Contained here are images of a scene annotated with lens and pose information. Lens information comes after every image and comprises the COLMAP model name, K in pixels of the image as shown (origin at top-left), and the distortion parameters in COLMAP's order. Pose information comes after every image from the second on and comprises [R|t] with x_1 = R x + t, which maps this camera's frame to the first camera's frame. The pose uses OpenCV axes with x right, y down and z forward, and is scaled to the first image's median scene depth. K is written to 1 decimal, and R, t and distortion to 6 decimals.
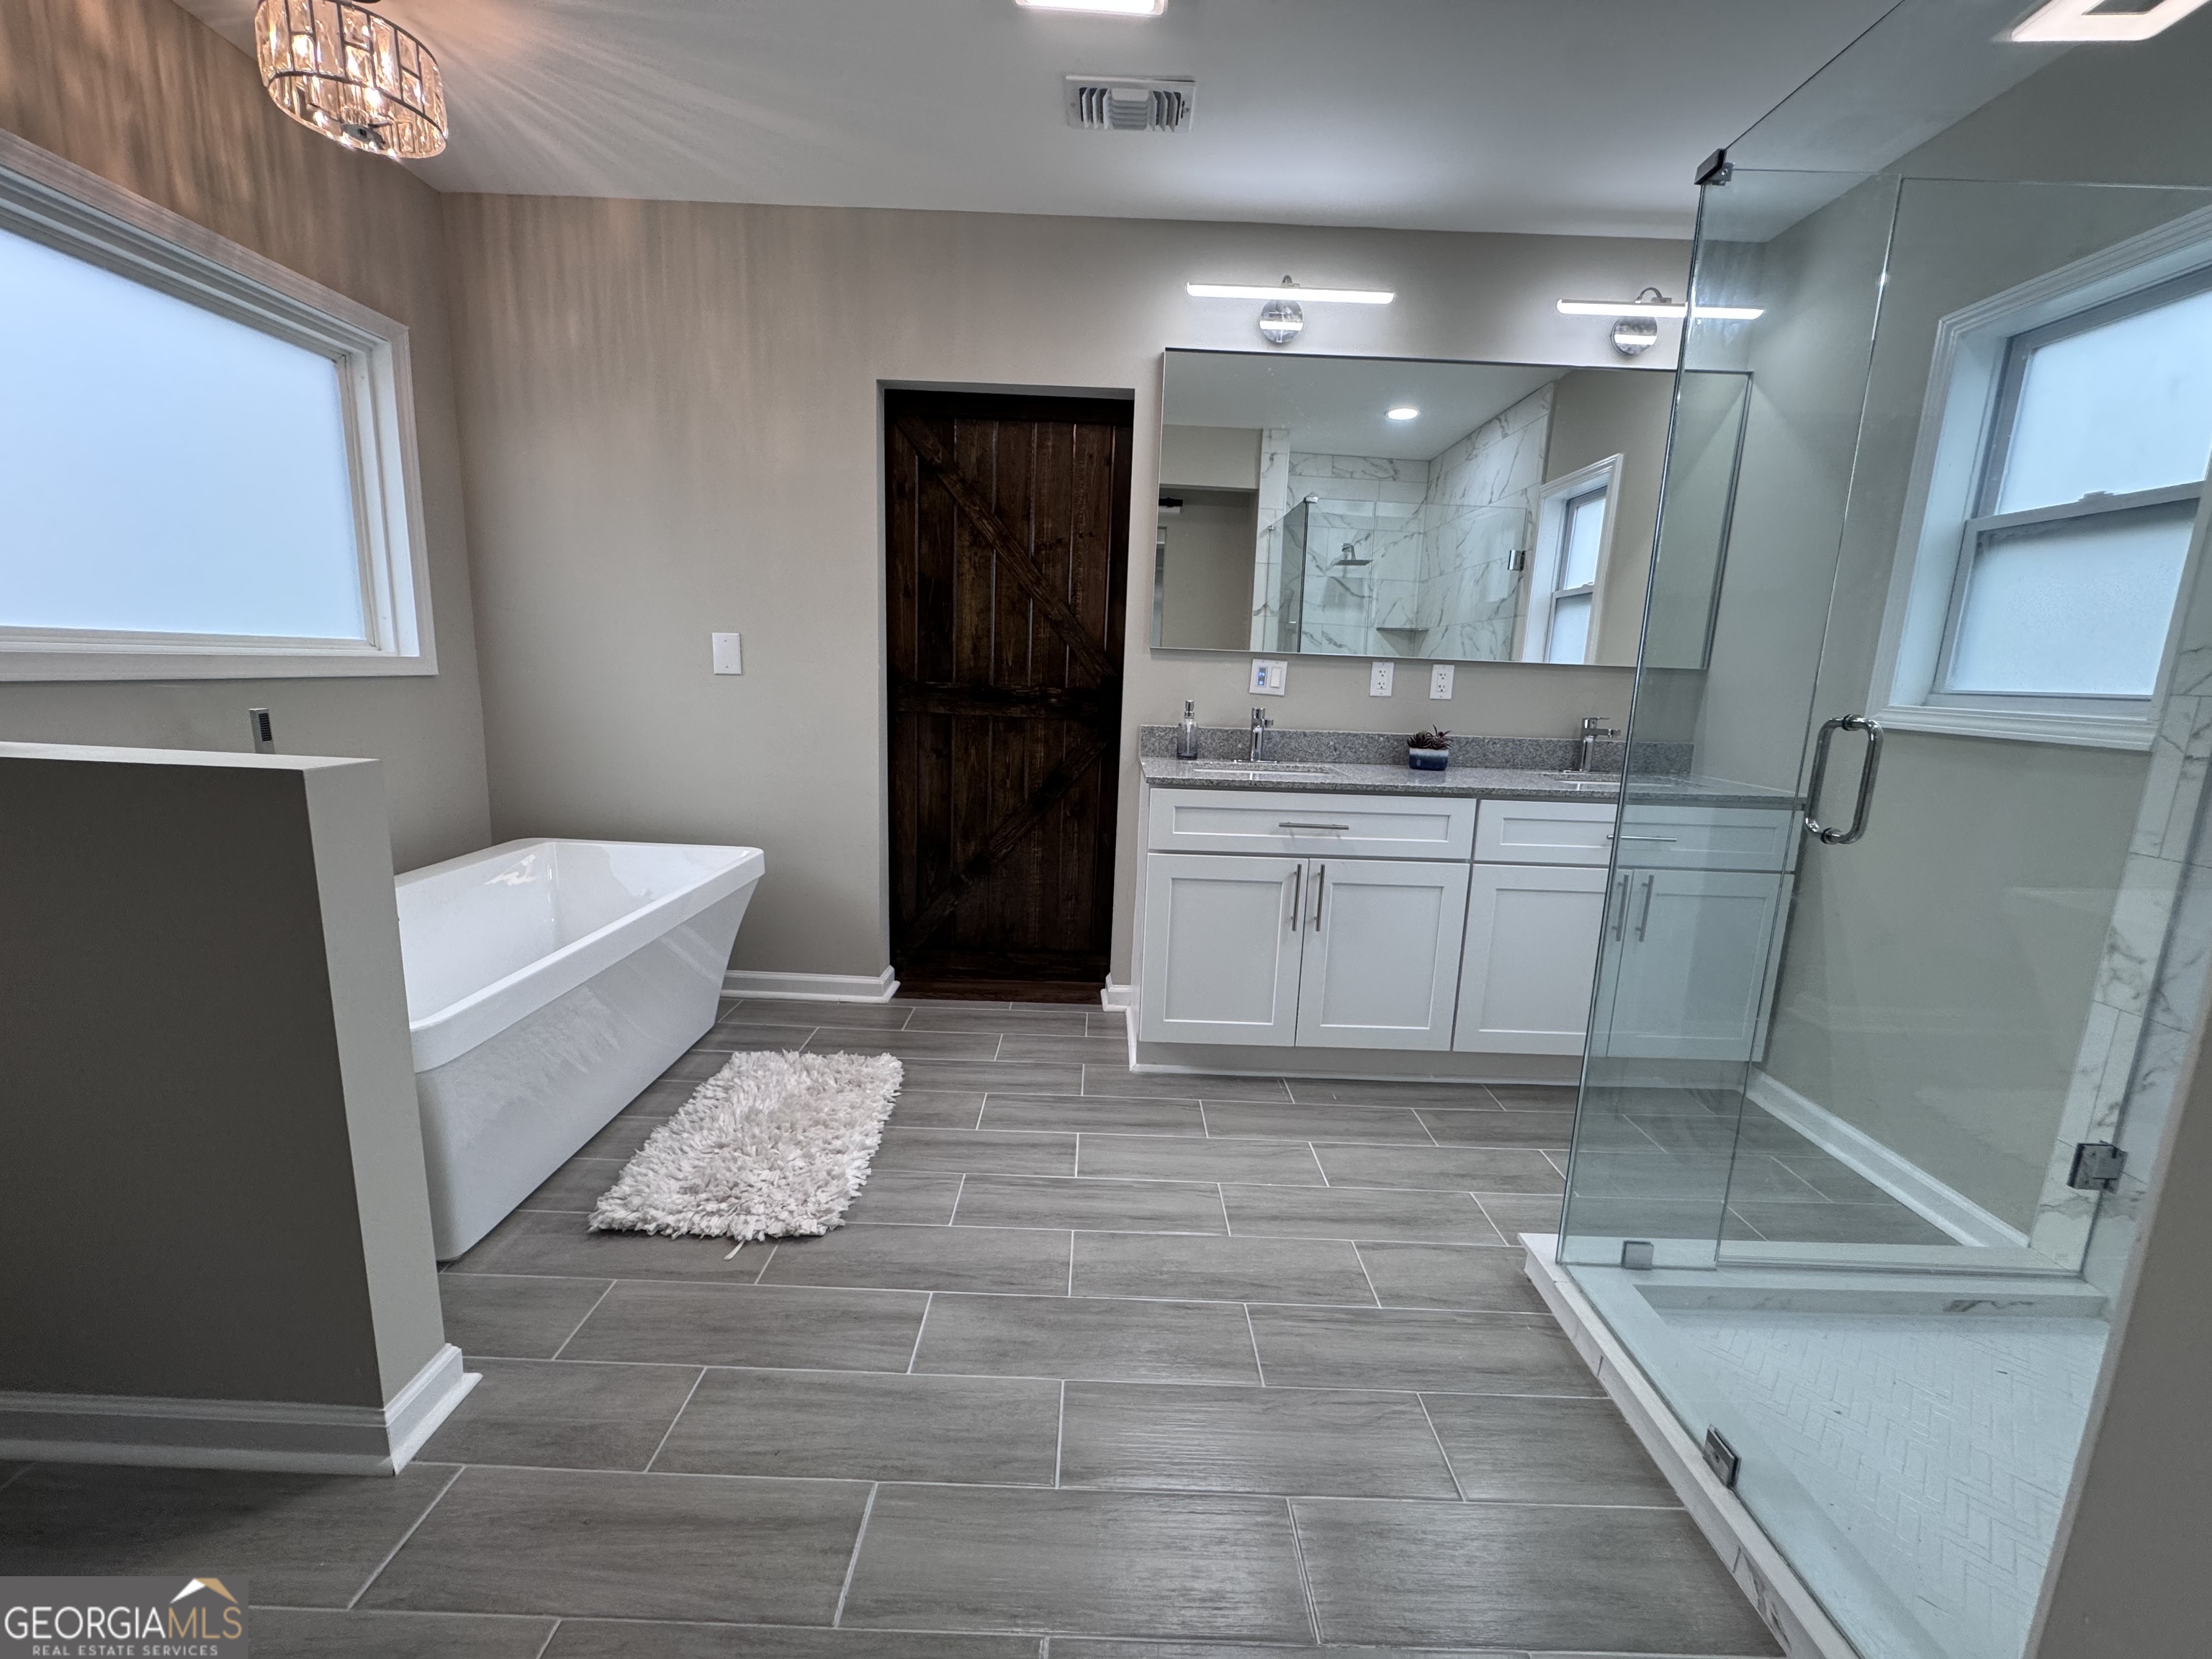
lens RADIAL K [[884.8, 0, 1109.4], [0, 884.8, 825.9], [0, 0, 1]] dist [-0.001776, -0.000104]
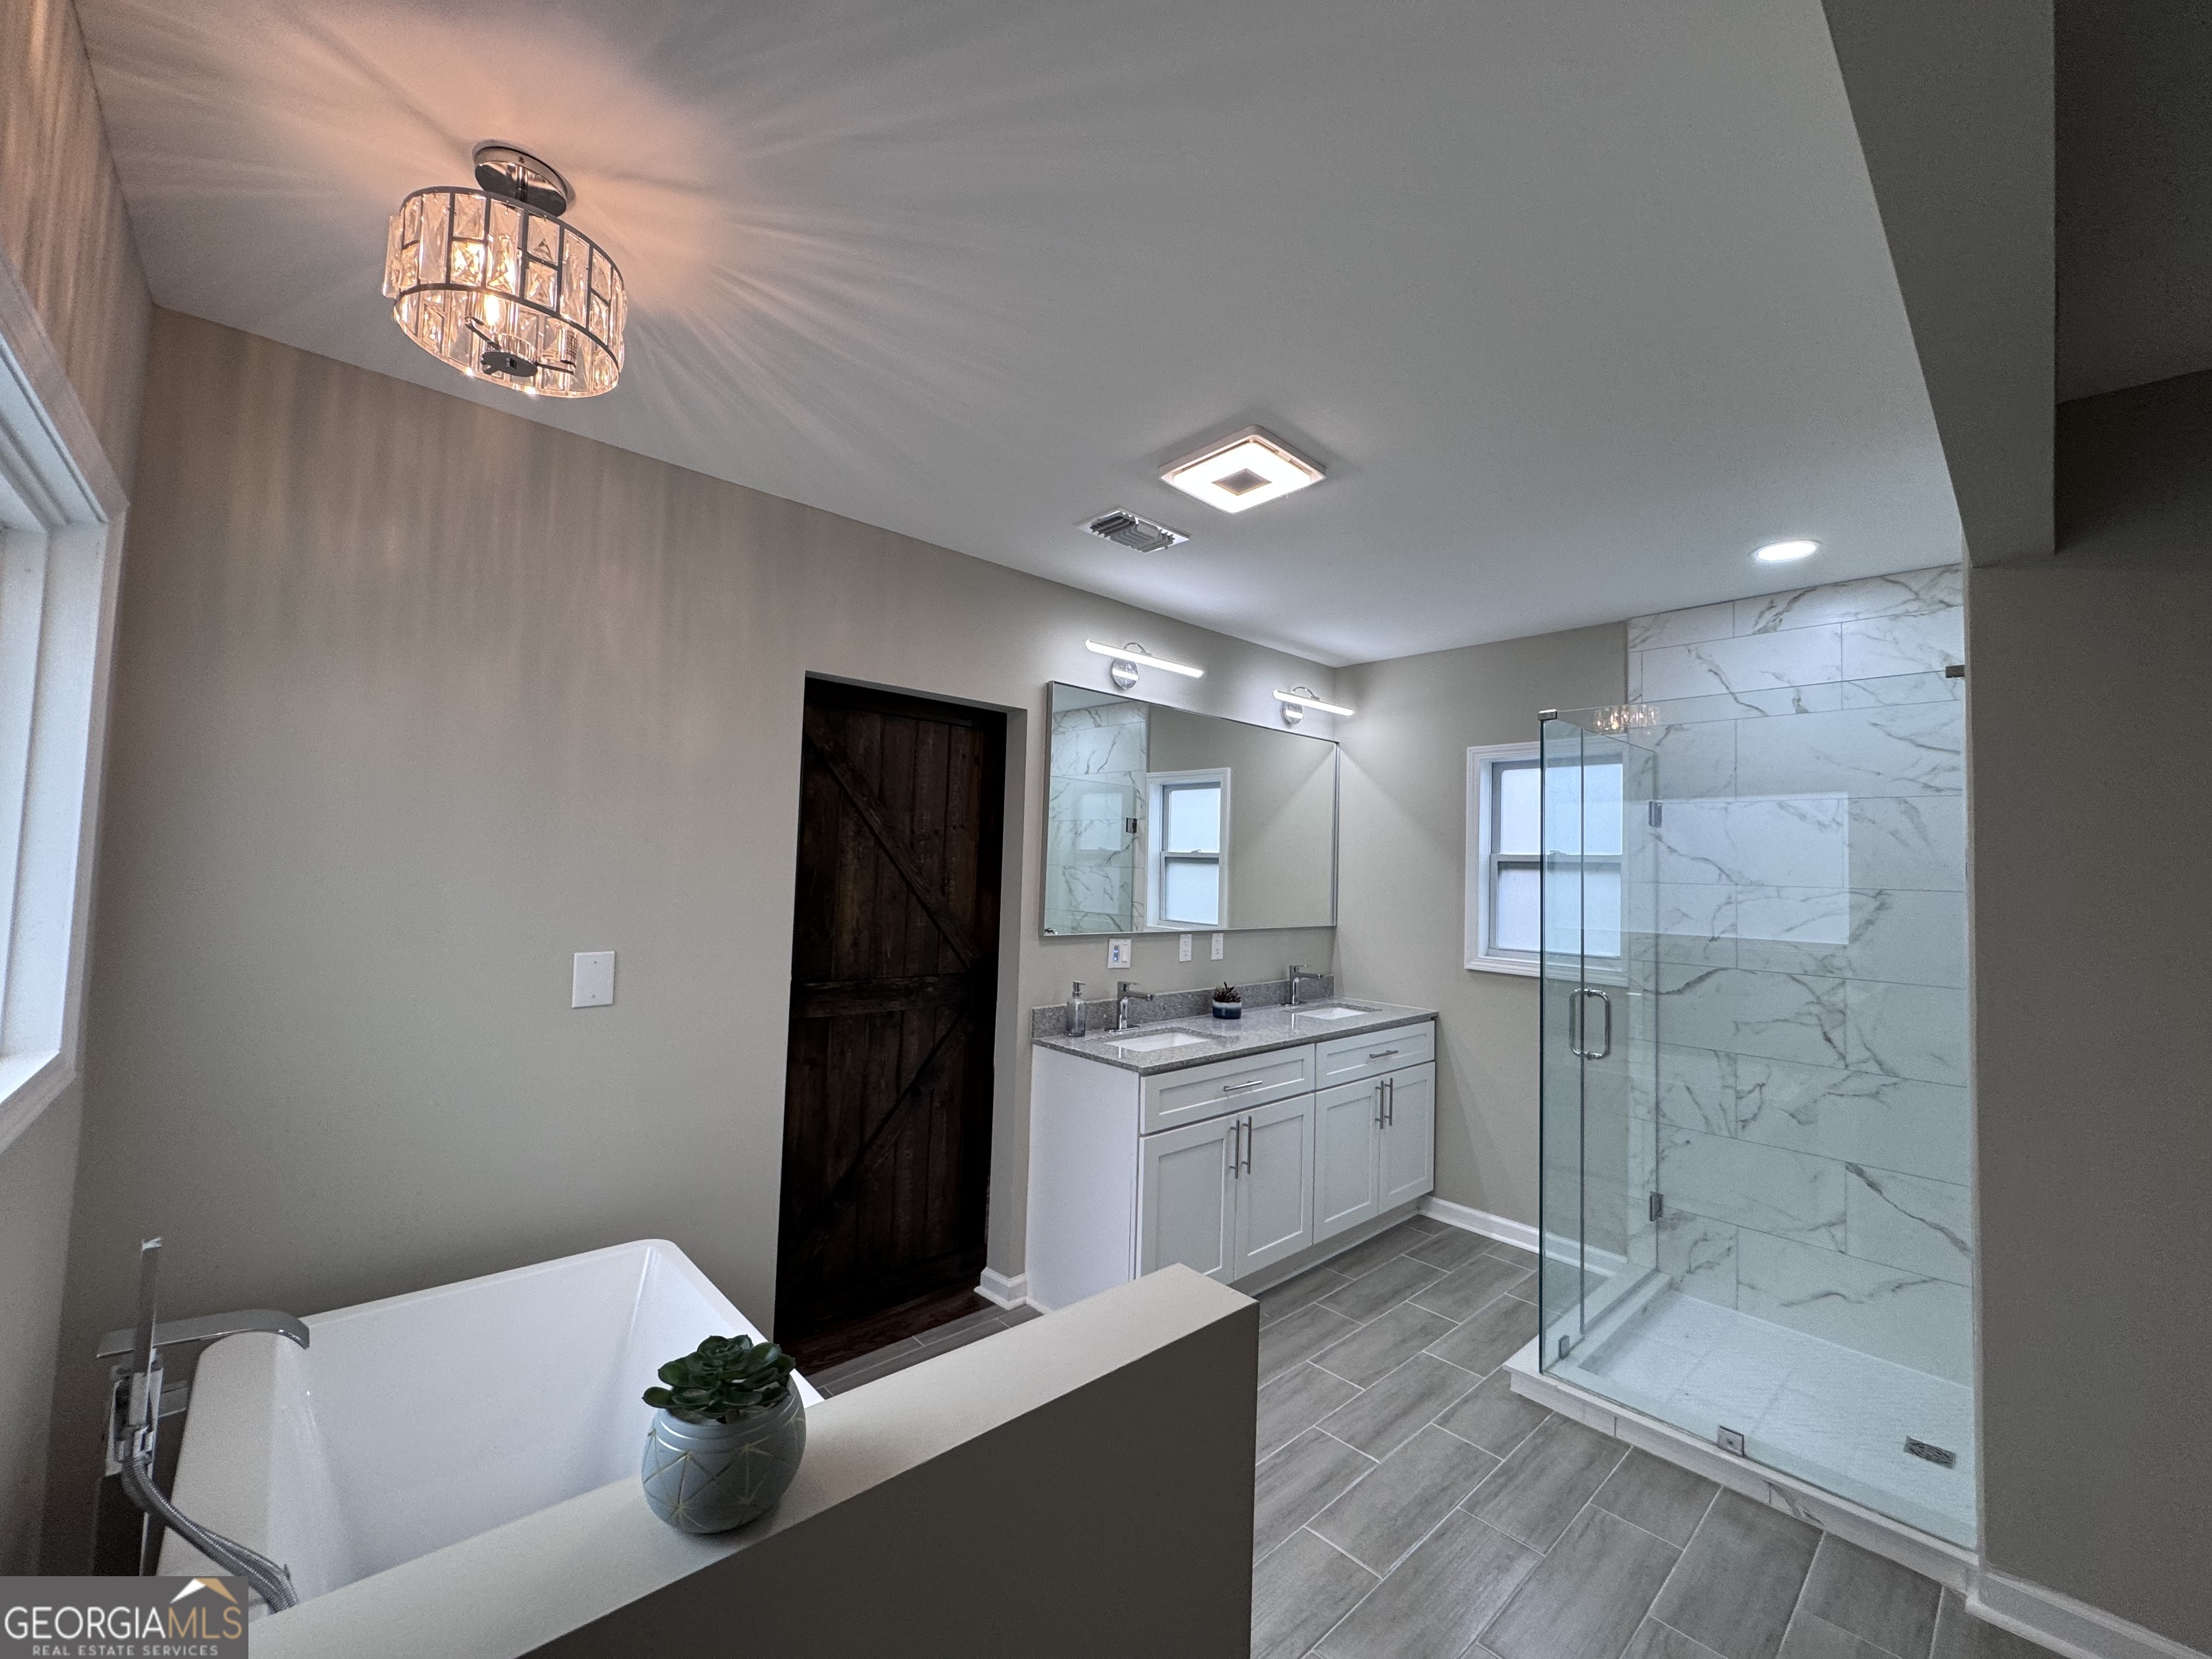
lens RADIAL K [[884.8, 0, 1109.4], [0, 884.8, 825.9], [0, 0, 1]] dist [-0.001776, -0.000104]
pose [[0.737937, 0.017372, 0.674646, -0.656608], [0.116435, 0.981401, -0.152629, -0.166744], [-0.664750, 0.191183, 0.722189, 0.147983]]
